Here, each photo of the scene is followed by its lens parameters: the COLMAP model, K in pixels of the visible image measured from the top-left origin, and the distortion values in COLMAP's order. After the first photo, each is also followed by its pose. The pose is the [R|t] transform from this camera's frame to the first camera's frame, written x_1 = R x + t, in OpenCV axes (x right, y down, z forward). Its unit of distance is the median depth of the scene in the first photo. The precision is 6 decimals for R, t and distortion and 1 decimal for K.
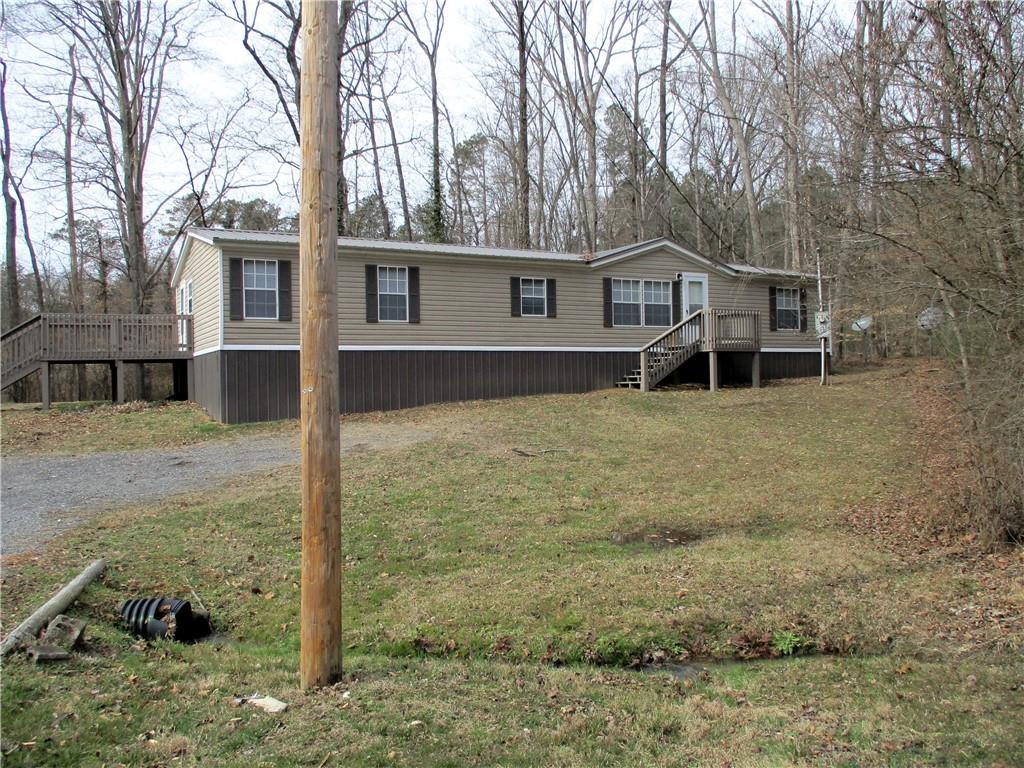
lens RADIAL K [[837.2, 0, 512.0], [0, 837.2, 384.0], [0, 0, 1]] dist [-0.039576, 0.008978]
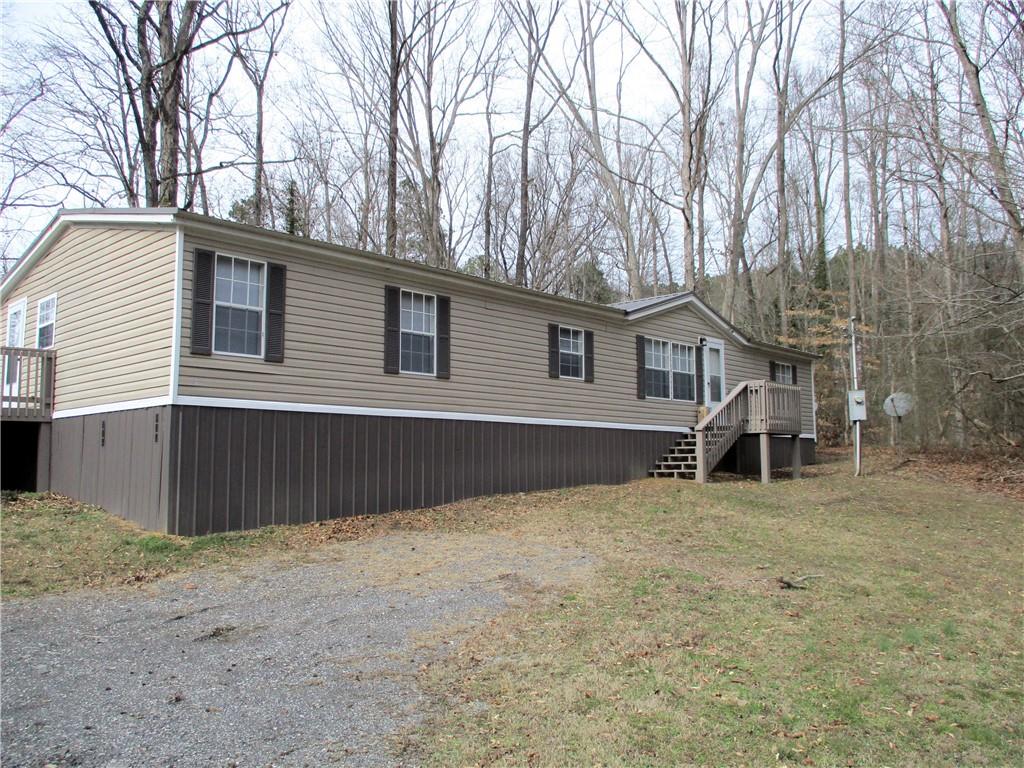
lens RADIAL K [[837.2, 0, 512.0], [0, 837.2, 384.0], [0, 0, 1]] dist [-0.039576, 0.008978]
pose [[0.945598, 0.044787, 0.322241, -0.258542], [-0.010752, 0.994240, -0.106634, 0.002666], [-0.325161, 0.097369, 0.940633, 0.319976]]
